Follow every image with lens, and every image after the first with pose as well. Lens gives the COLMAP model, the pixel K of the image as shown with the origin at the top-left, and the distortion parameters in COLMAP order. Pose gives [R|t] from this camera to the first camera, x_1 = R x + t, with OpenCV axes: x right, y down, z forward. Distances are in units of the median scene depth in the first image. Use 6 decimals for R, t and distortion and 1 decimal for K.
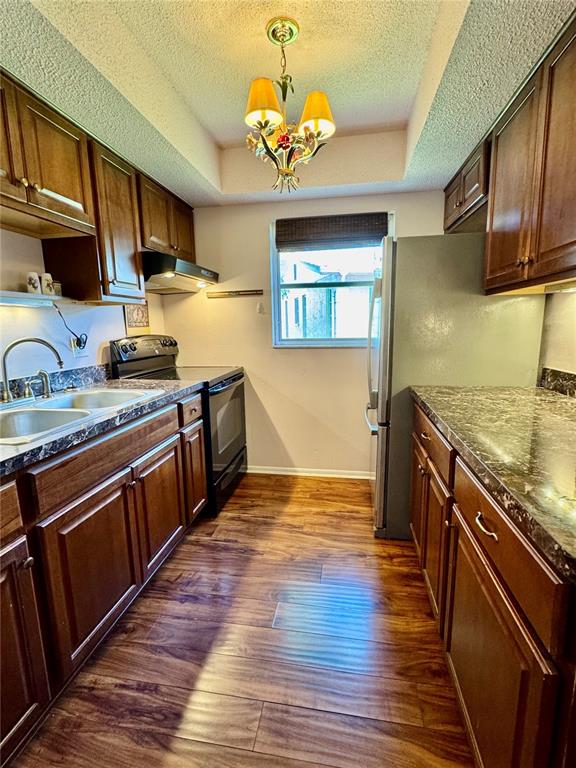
lens RADIAL K [[353.7, 0, 288.7], [0, 353.7, 382.6], [0, 0, 1]] dist [-0.003761, 0.000213]
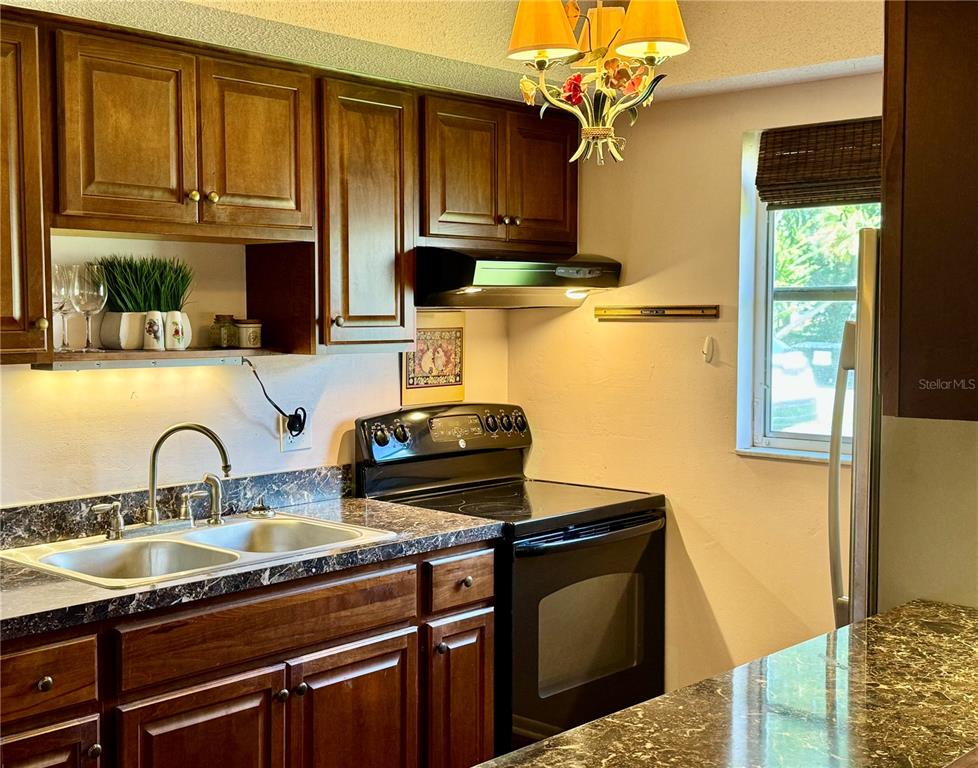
lens RADIAL K [[1267.4, 0, 467.9], [0, 1267.4, 391.7], [0, 0, 1]] dist [0.124894, 0.000000]
pose [[0.836352, 0.057957, -0.545120, 0.663415], [-0.106142, 0.992698, -0.057305, -0.080574], [0.537818, 0.105787, 0.836397, -0.453703]]
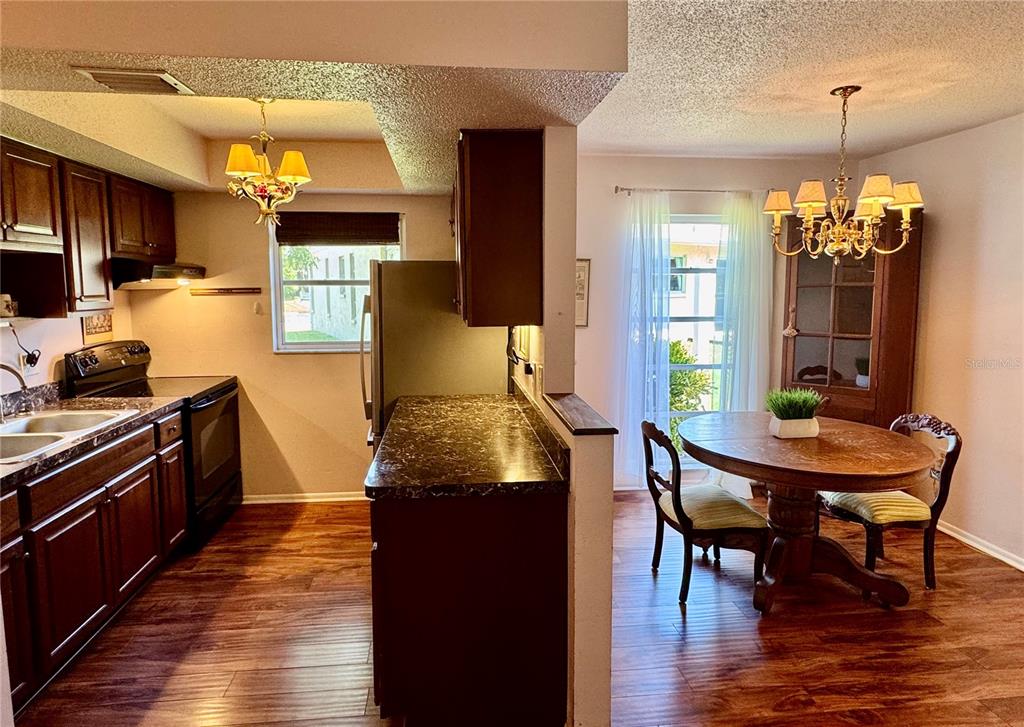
lens RADIAL K [[568.8, 0, 497.3], [0, 568.8, 336.8], [0, 0, 1]] dist [-0.007203, 0.005557]
pose [[0.965123, -0.008067, 0.261674, 0.173141], [0.027028, 0.997254, -0.068945, -0.040616], [-0.260399, 0.073613, 0.962691, -0.699822]]
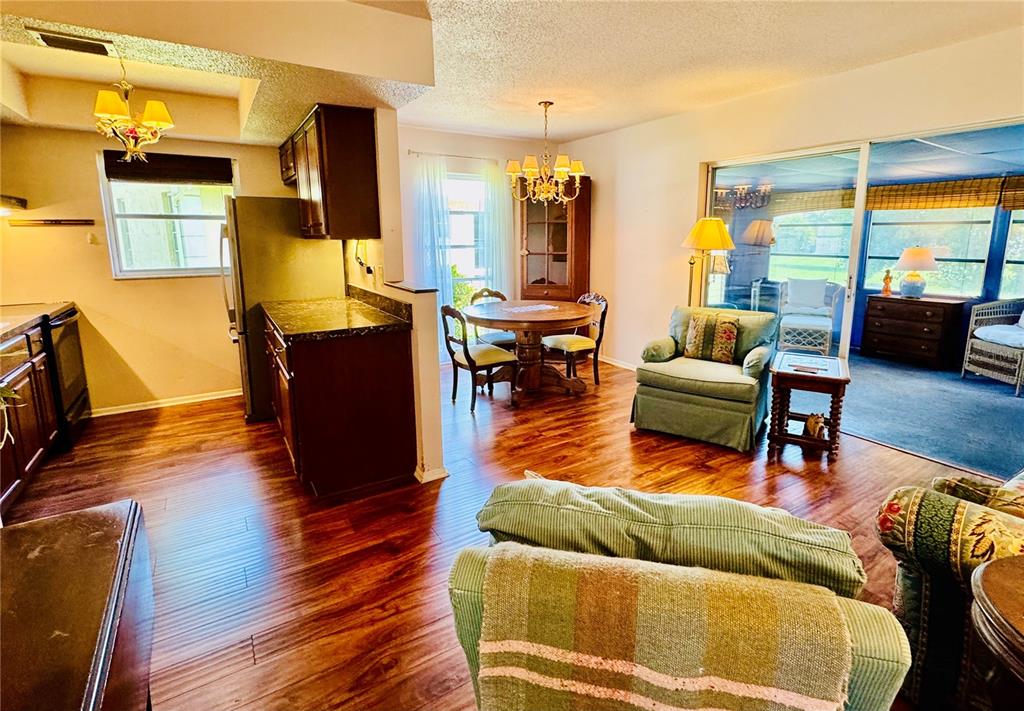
lens RADIAL K [[490.4, 0, 522.9], [0, 490.4, 320.7], [0, 0, 1]] dist [-0.004241, 0.001697]
pose [[0.743464, -0.099023, 0.661404, -0.158795], [0.098894, 0.994383, 0.037713, 0.106359], [-0.661423, 0.037370, 0.749081, -1.071068]]
